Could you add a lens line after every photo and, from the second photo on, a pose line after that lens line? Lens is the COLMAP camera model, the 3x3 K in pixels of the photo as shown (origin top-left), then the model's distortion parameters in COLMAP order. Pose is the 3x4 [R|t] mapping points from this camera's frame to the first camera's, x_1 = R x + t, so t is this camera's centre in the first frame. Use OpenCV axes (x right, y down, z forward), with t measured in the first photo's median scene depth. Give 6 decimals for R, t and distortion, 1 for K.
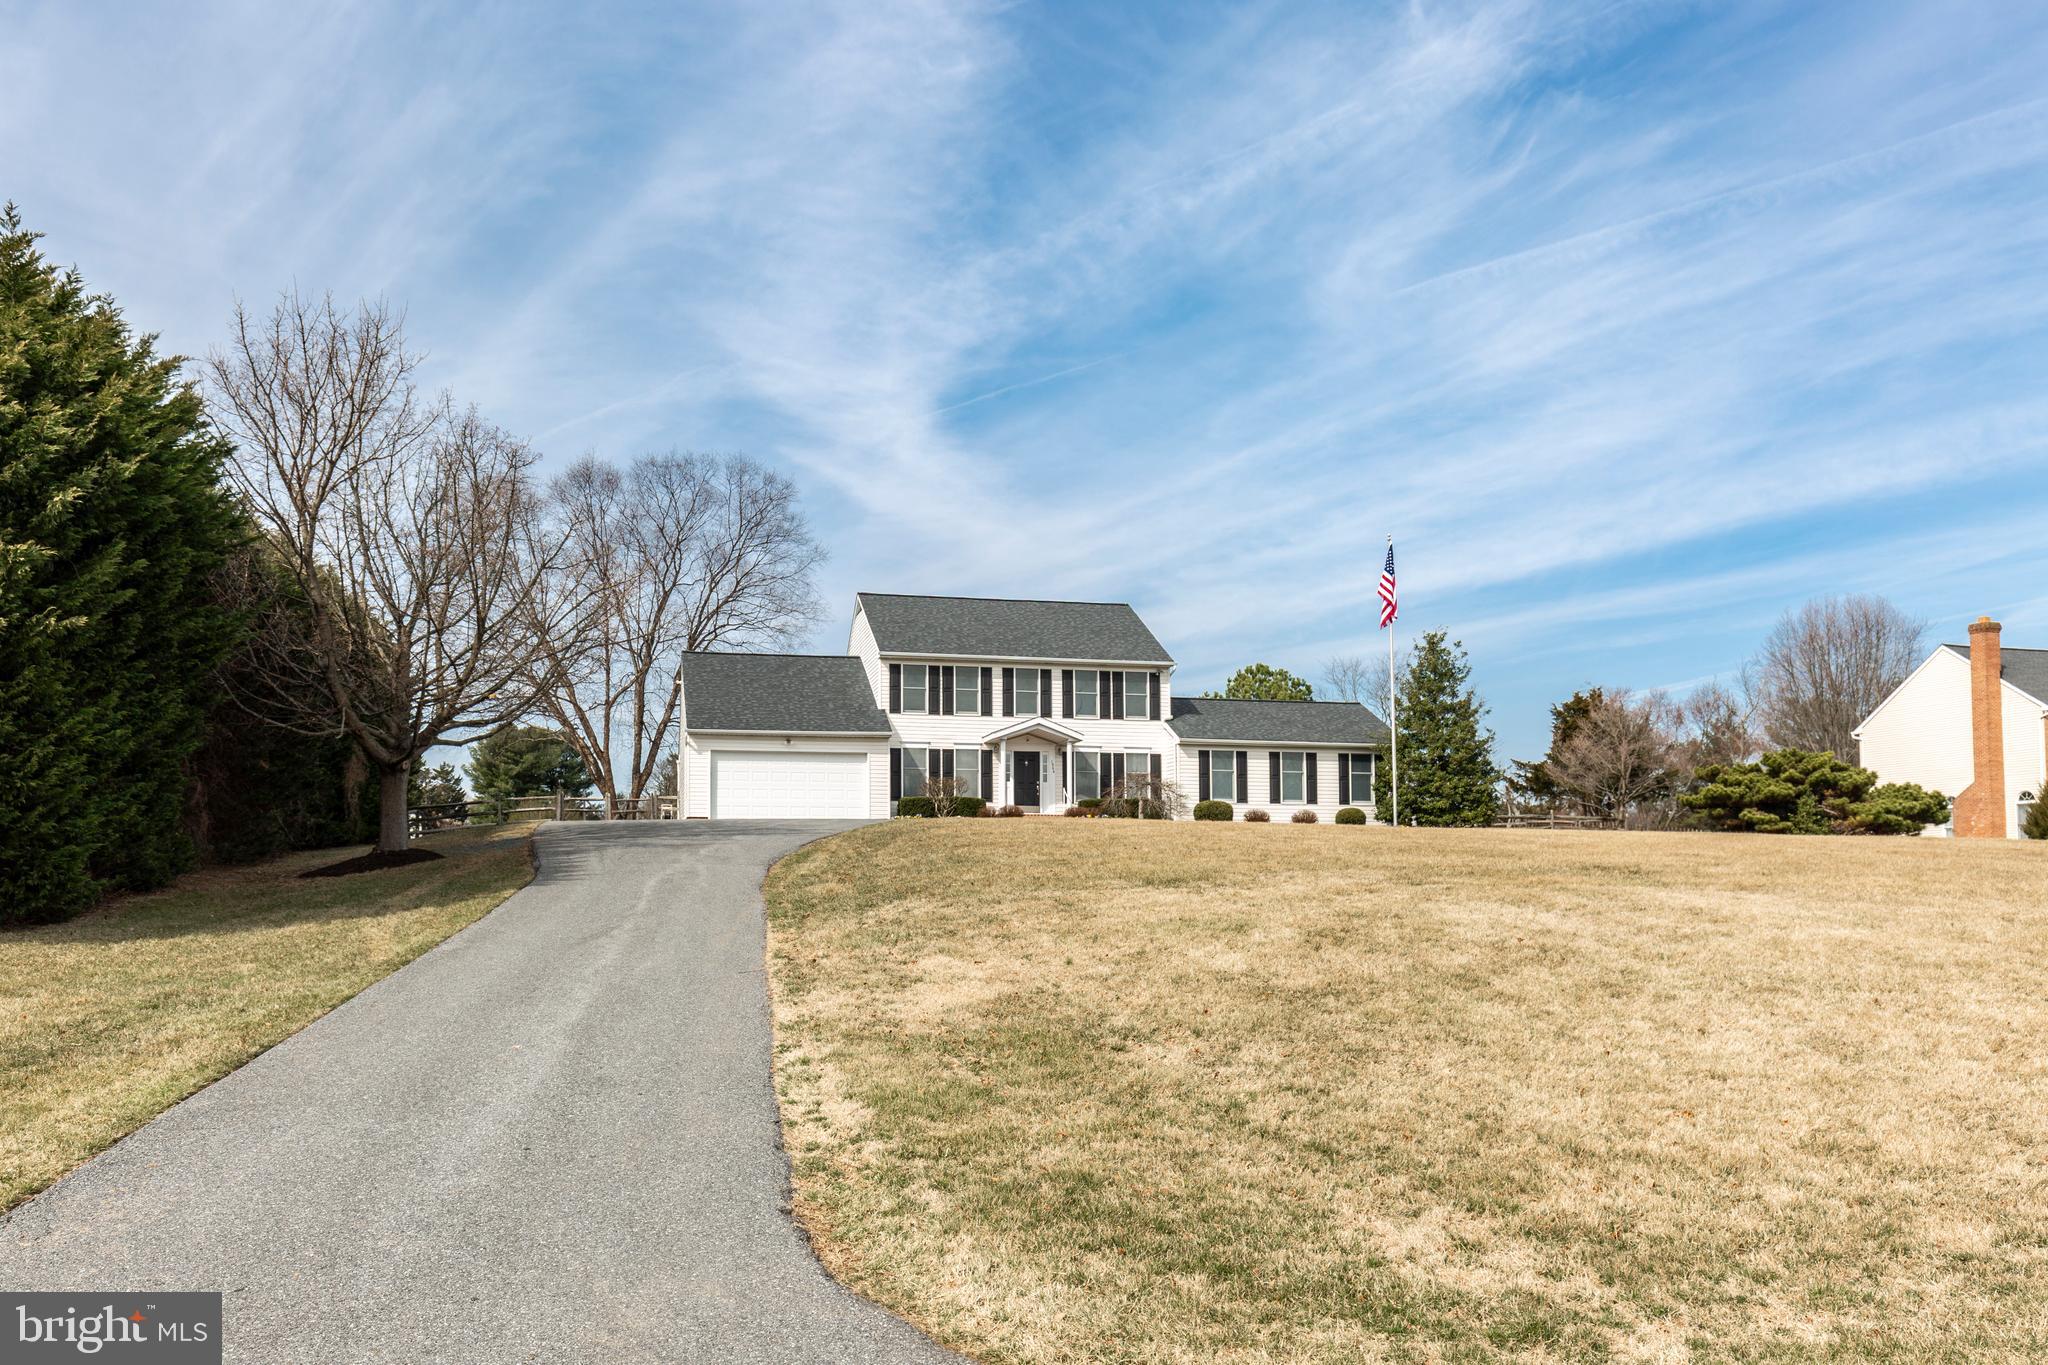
lens RADIAL K [[1468.9, 0, 1024.0], [0, 1468.9, 682.5], [0, 0, 1]] dist [-0.034682, -0.002453]
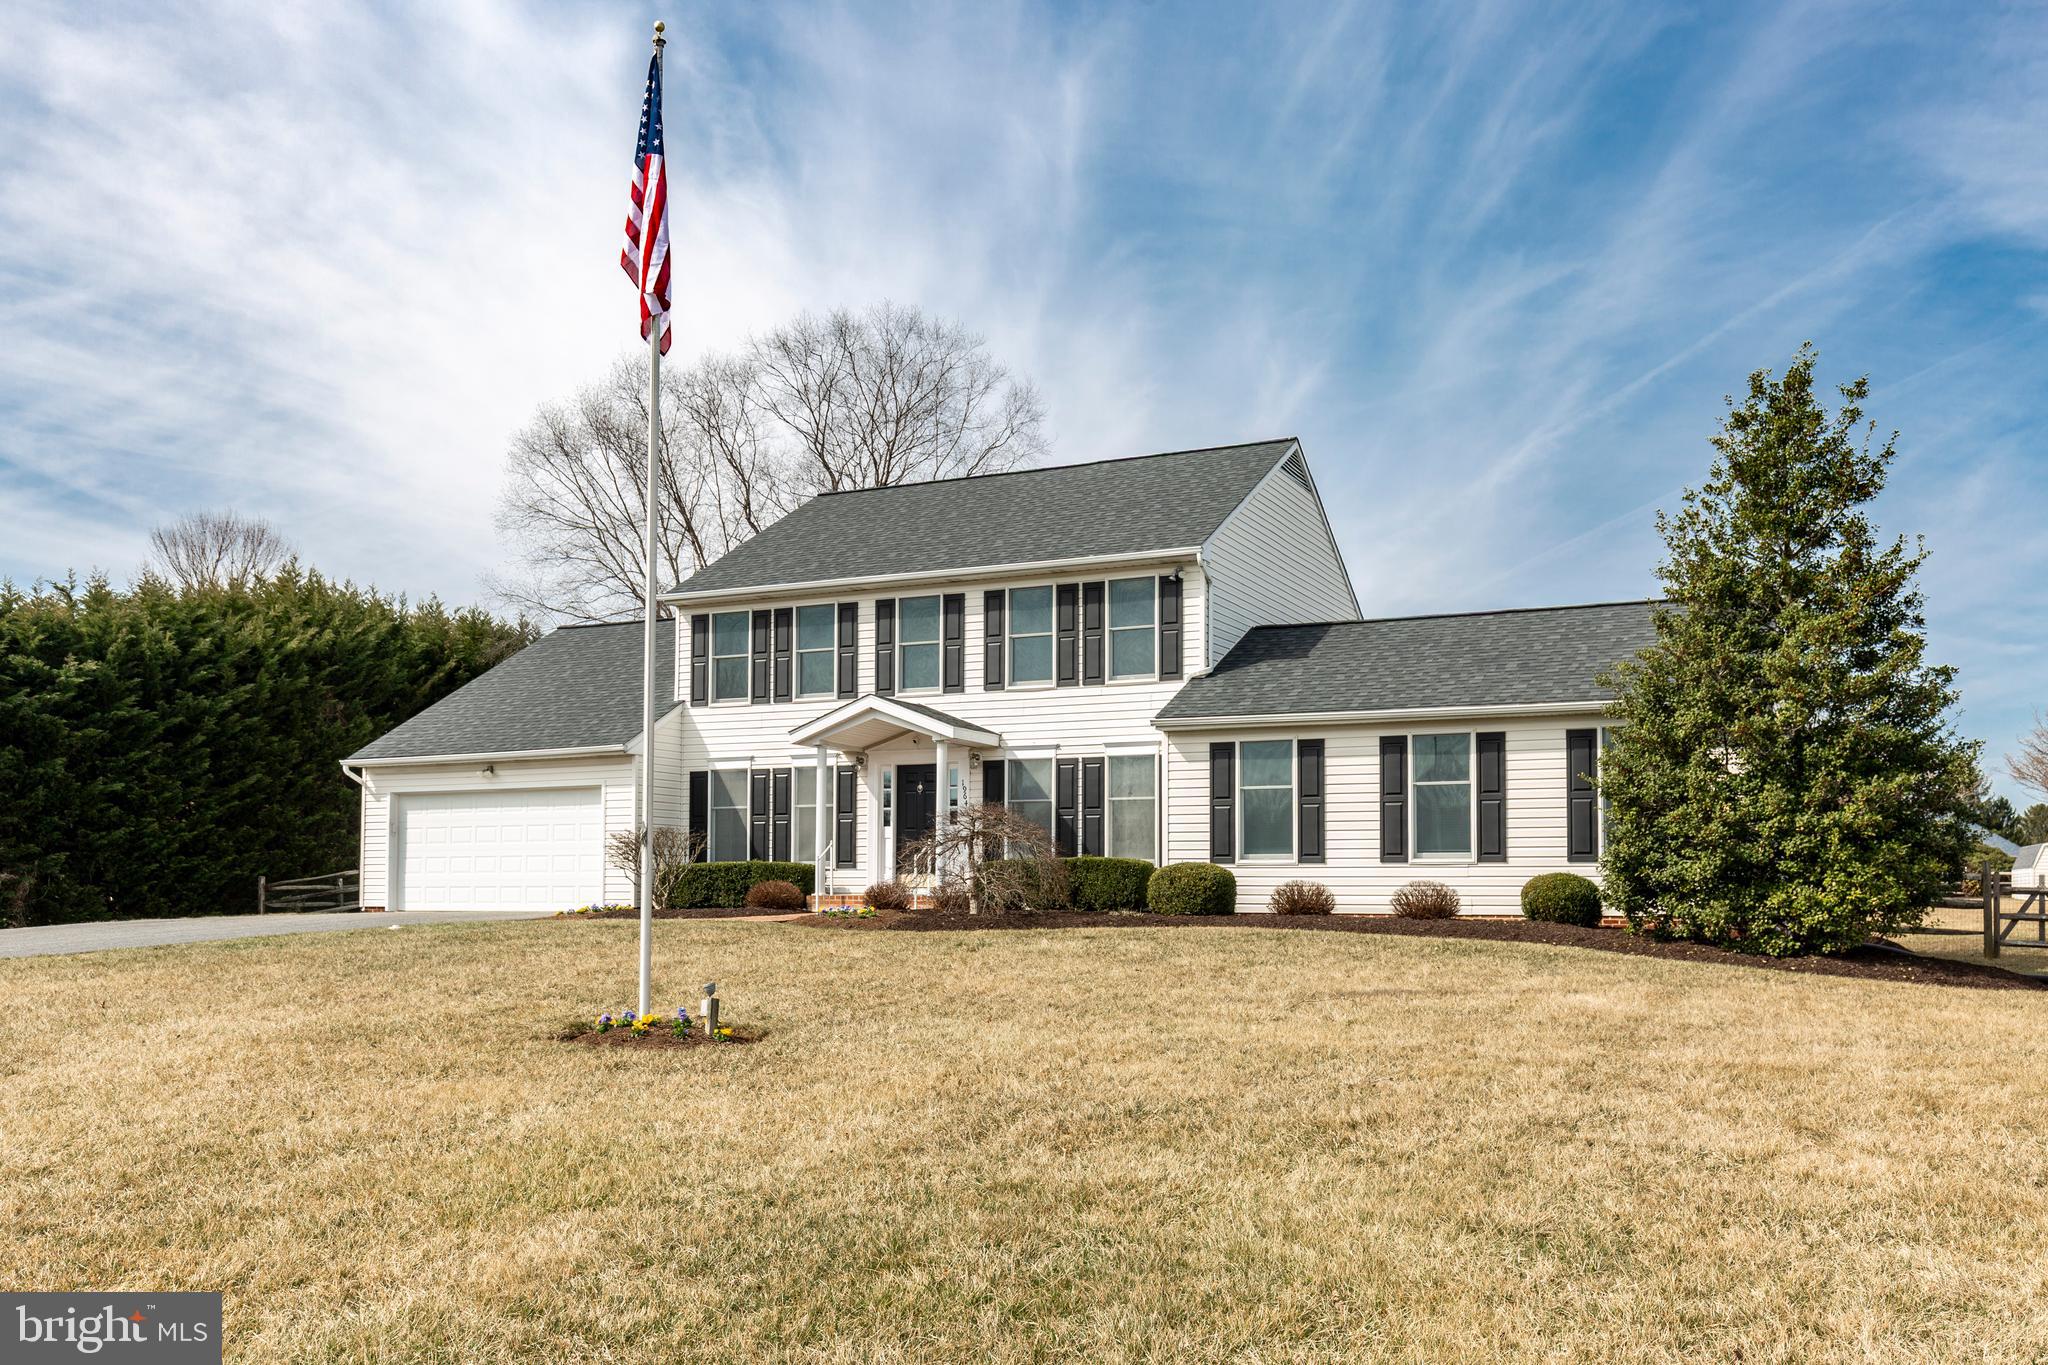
lens RADIAL K [[1762.6, 0, 1092.6], [0, 1762.6, 811.7], [0, 0, 1]] dist [0.005602, 0.006251]
pose [[0.782632, -0.028978, -0.621810, 0.410071], [0.084696, 0.994584, 0.060250, 0.031483], [0.616696, -0.099818, 0.780847, 0.562738]]
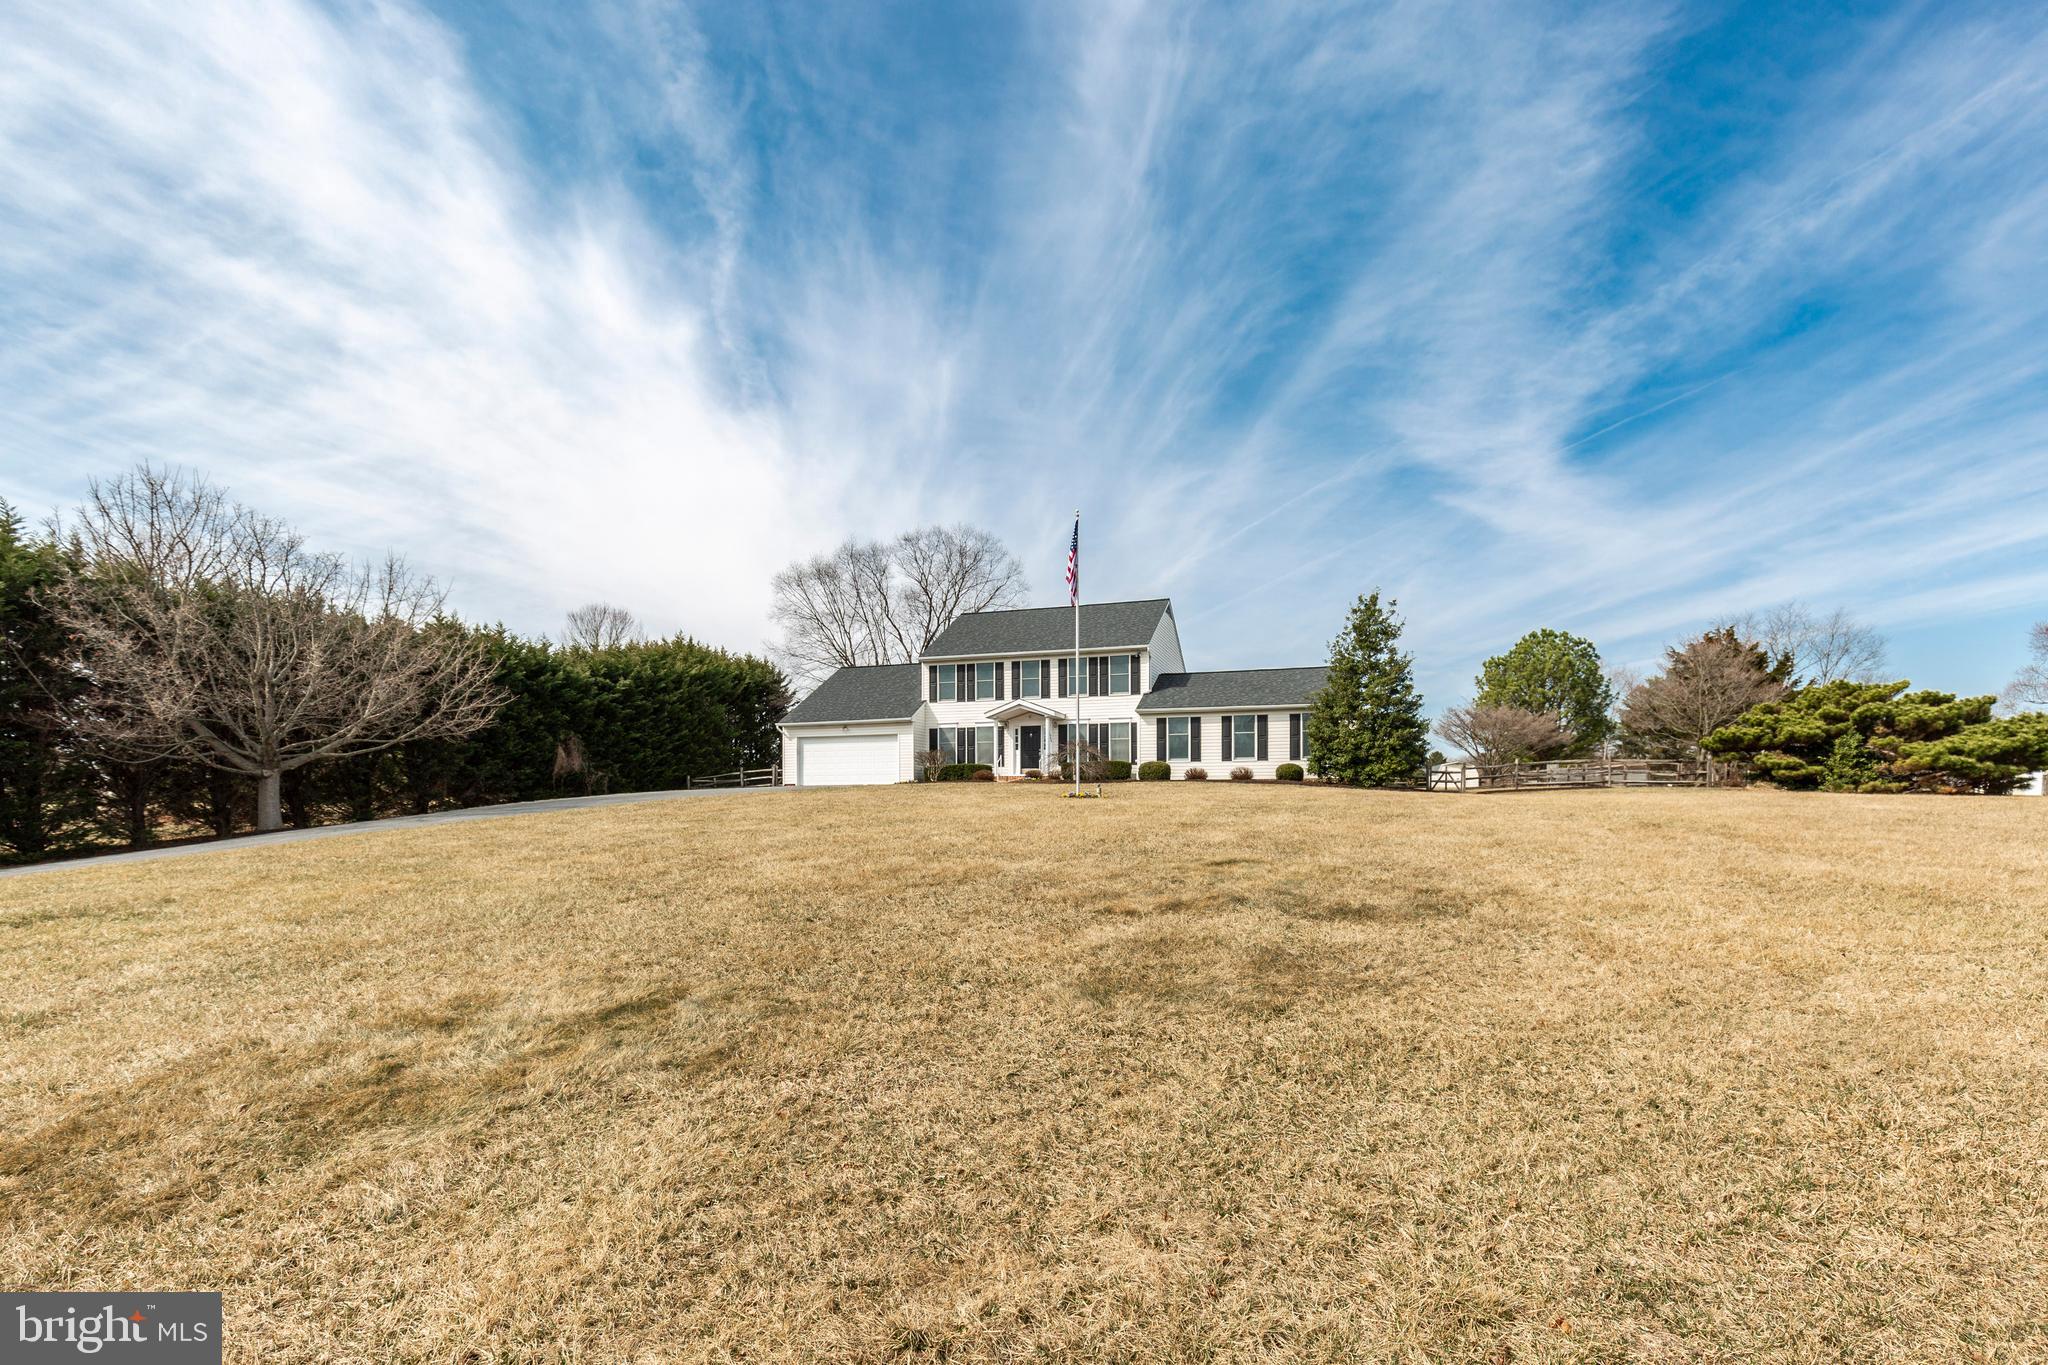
lens RADIAL K [[976.8, 0, 1076.3], [0, 976.8, 776.1], [0, 0, 1]] dist [-0.001742, 0.001033]
pose [[0.860193, -0.020332, -0.509563, 0.451963], [0.072767, 0.993874, 0.083181, 0.022247], [0.504751, -0.108631, 0.856403, 0.297337]]
